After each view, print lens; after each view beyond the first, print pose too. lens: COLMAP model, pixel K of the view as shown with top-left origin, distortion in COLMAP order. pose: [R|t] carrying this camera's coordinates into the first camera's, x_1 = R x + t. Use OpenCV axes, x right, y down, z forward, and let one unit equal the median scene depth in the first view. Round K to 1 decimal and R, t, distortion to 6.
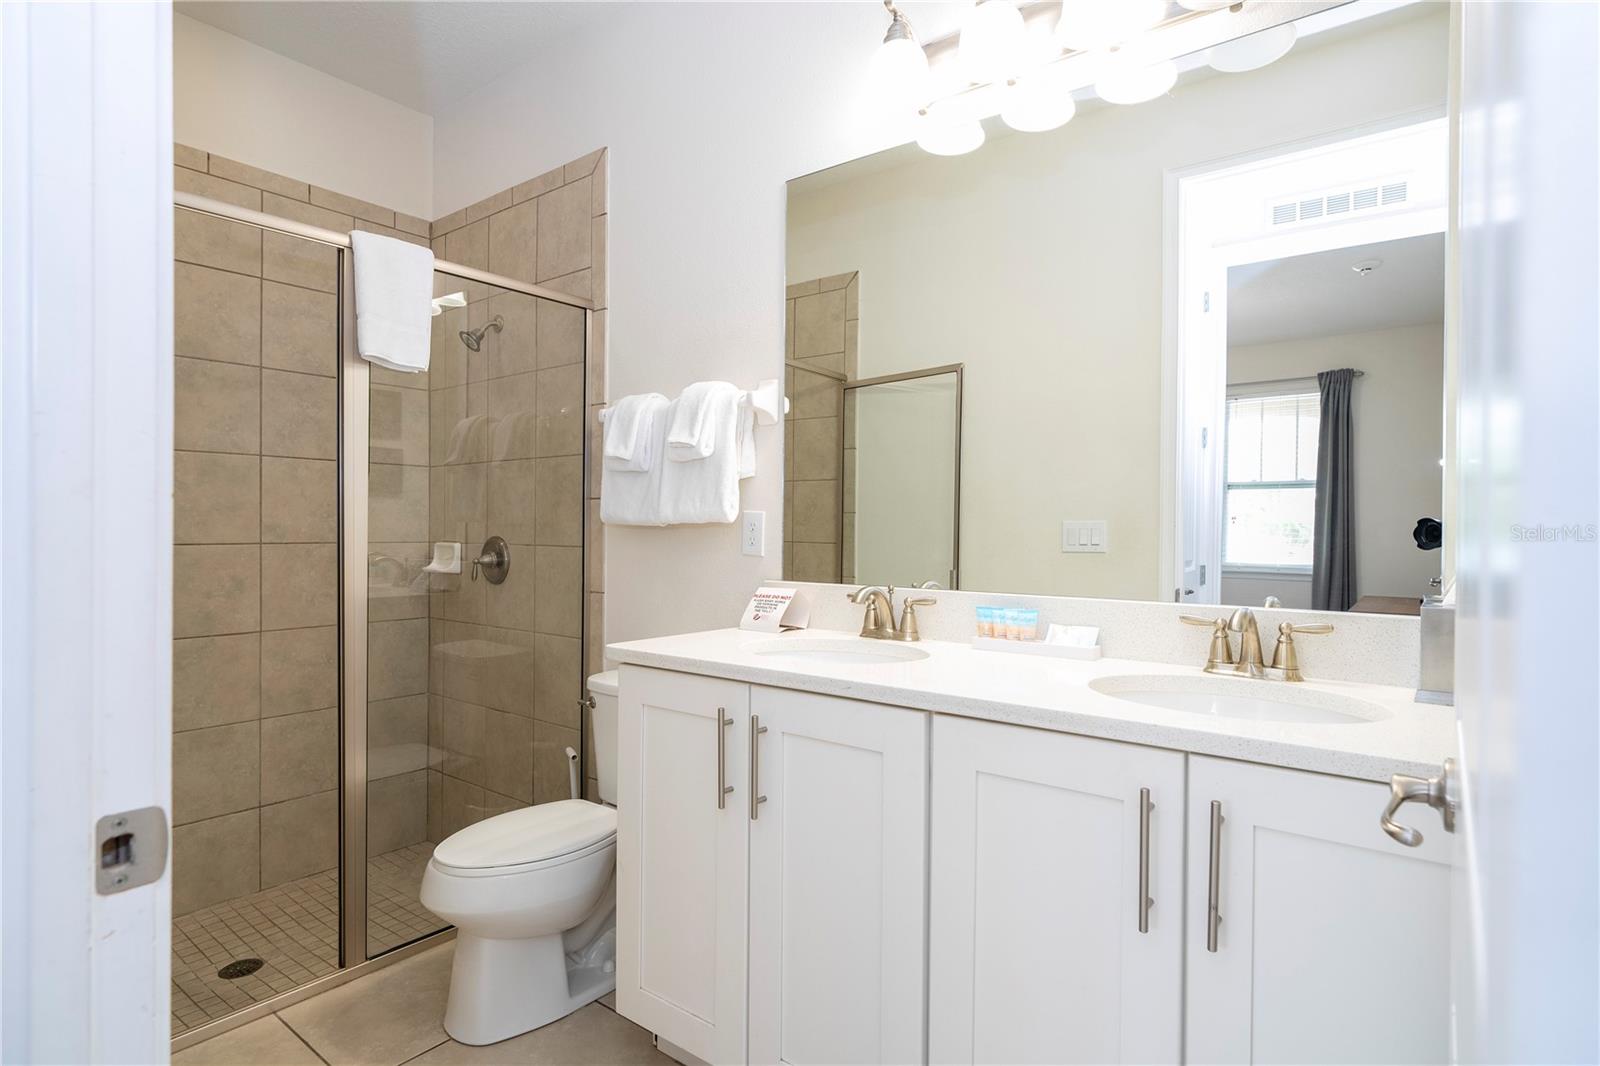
lens RADIAL K [[818.8, 0, 800.0], [0, 818.8, 533.0], [0, 0, 1]] dist [0.001029, 0.001395]
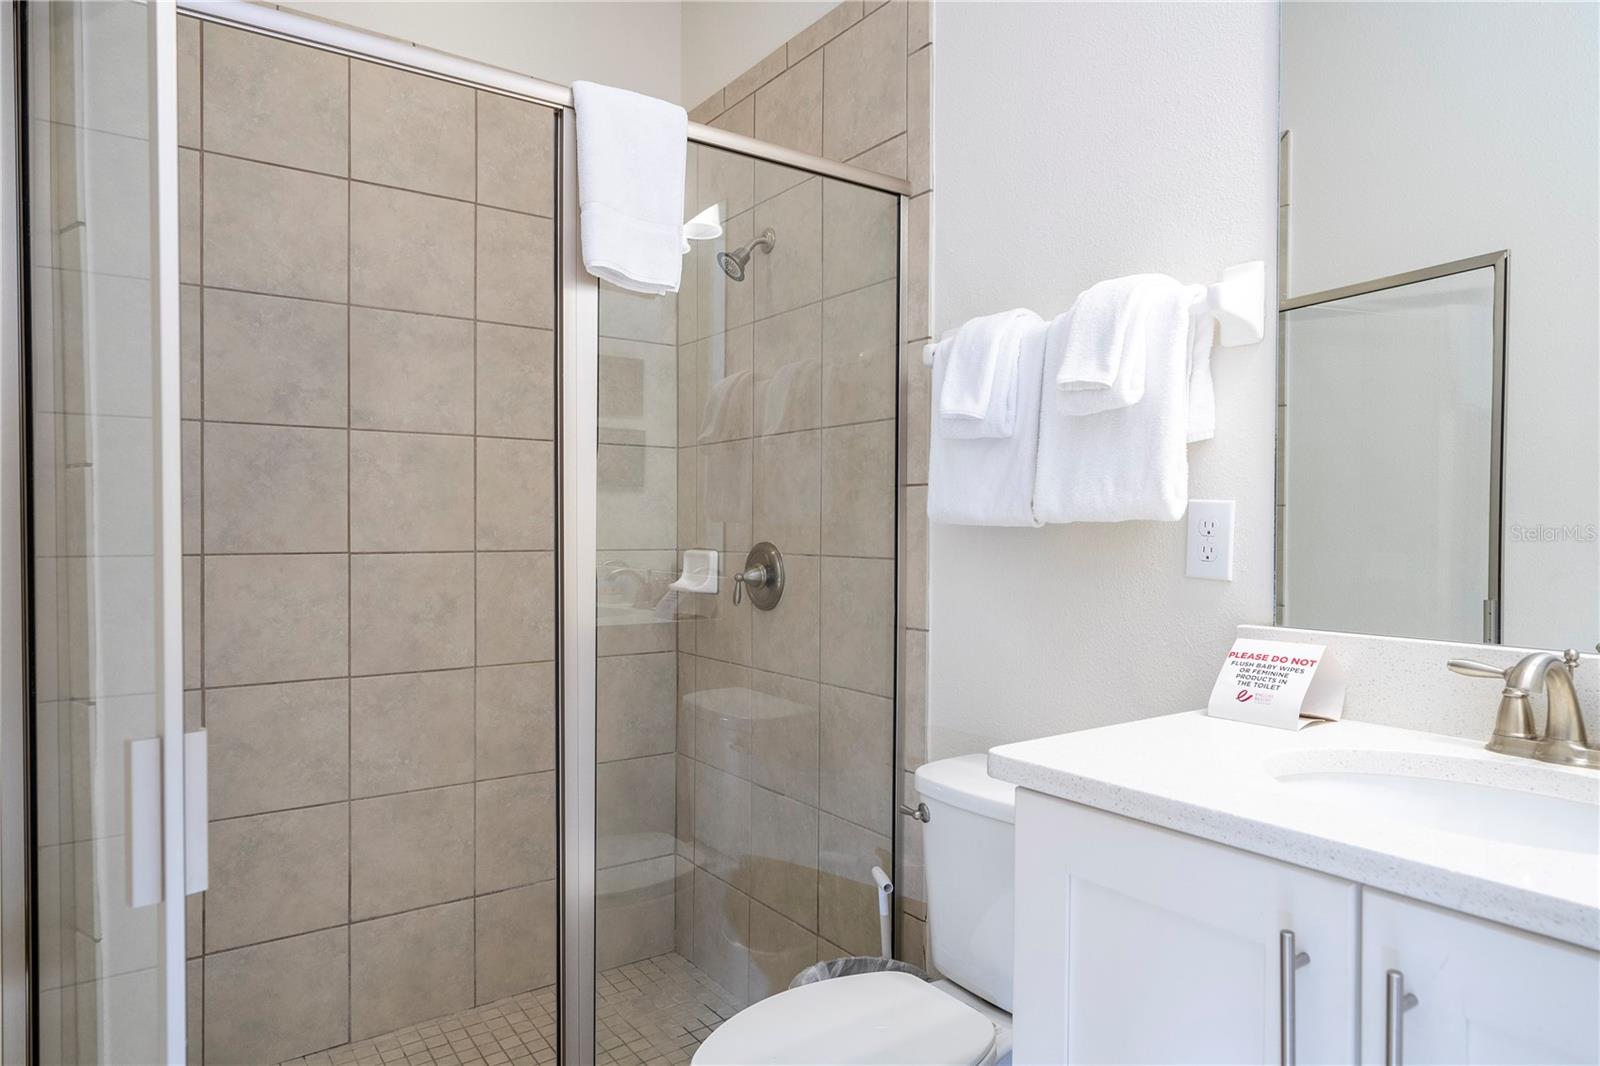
lens RADIAL K [[975.6, 0, 800.0], [0, 975.6, 533.0], [0, 0, 1]] dist [0.001261, -0.000194]
pose [[0.956943, -0.001327, -0.290273, -0.107660], [0.000808, 0.999998, -0.001908, -0.002548], [0.290275, 0.001592, 0.956942, 0.223882]]
